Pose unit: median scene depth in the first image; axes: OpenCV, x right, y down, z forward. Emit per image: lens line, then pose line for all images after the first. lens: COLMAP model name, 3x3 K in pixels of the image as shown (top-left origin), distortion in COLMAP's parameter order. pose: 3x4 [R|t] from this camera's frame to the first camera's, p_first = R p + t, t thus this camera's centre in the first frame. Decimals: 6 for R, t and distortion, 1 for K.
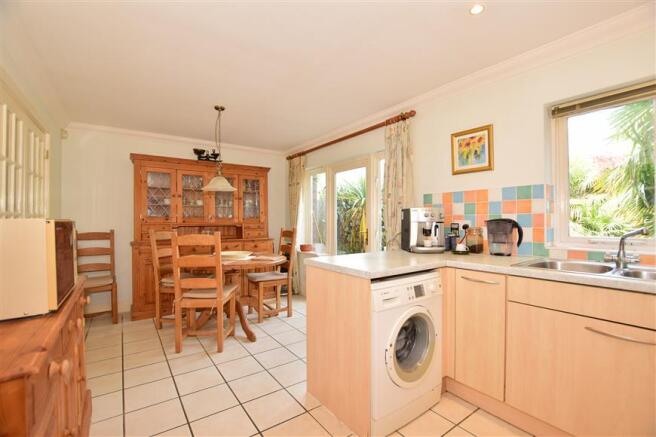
lens RADIAL K [[298.1, 0, 332.7], [0, 298.1, 220.3], [0, 0, 1]] dist [-0.001136, -0.000678]
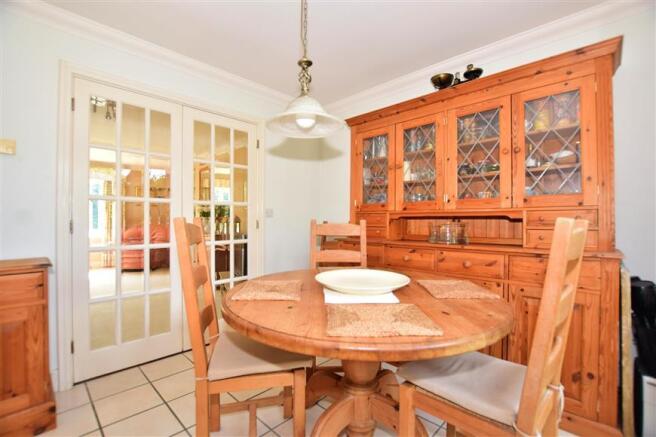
lens RADIAL K [[298.1, 0, 328.3], [0, 298.1, 220.3], [0, 0, 1]] dist [-0.001136, -0.000678]
pose [[0.166047, 0.011390, -0.986052, 0.031349], [0.003532, 0.999920, 0.012145, 0.009946], [0.986112, -0.005499, 0.165993, 0.381200]]
